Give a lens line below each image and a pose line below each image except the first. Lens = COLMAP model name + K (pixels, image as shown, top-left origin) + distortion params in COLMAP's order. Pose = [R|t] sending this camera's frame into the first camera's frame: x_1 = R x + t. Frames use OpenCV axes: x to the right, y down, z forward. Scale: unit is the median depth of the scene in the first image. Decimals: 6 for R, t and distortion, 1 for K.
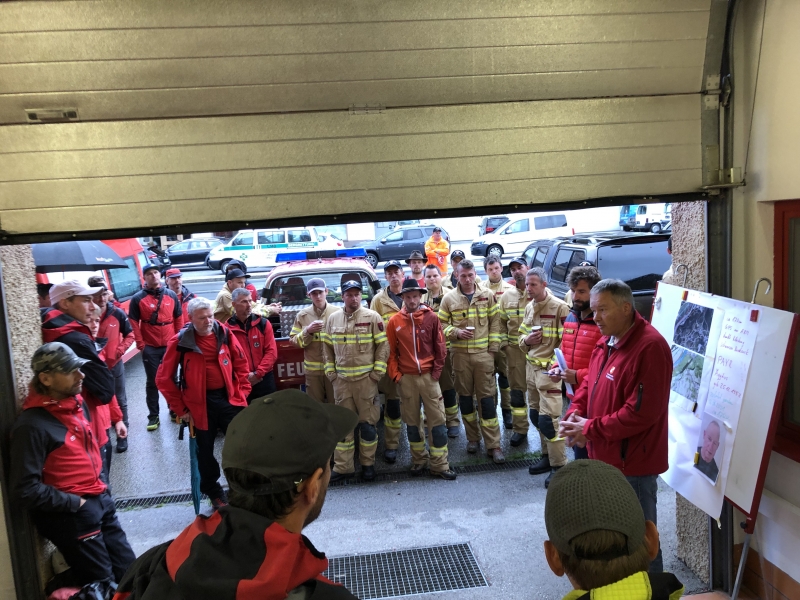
lens RADIAL K [[649.7, 0, 400.0], [0, 649.7, 300.0], [0, 0, 1]] dist [0.064277, -0.002678]
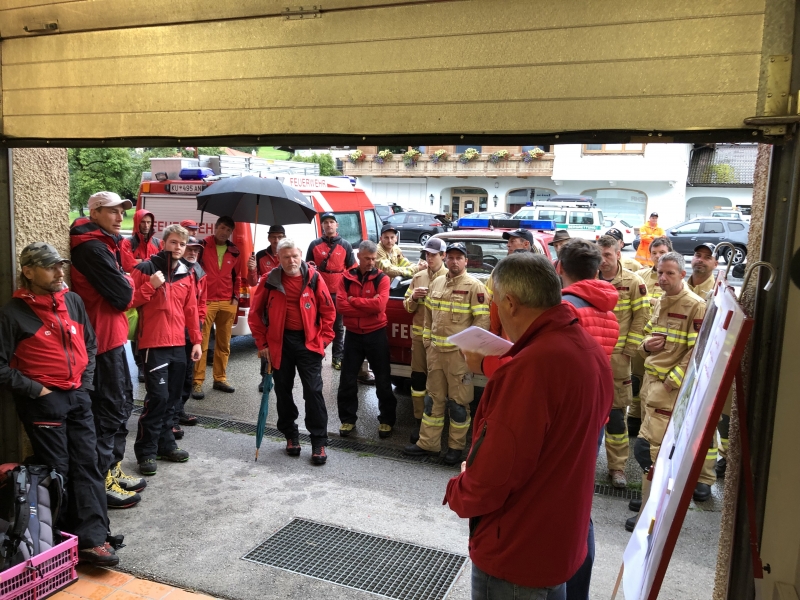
lens RADIAL K [[648.3, 0, 400.5], [0, 648.3, 286.4], [0, 0, 1]] dist [0.062466, -0.004664]
pose [[0.885635, 0.141454, -0.442315, 0.275318], [-0.138964, 0.989560, 0.038221, 0.007052], [0.443103, 0.027616, 0.896045, 0.161154]]
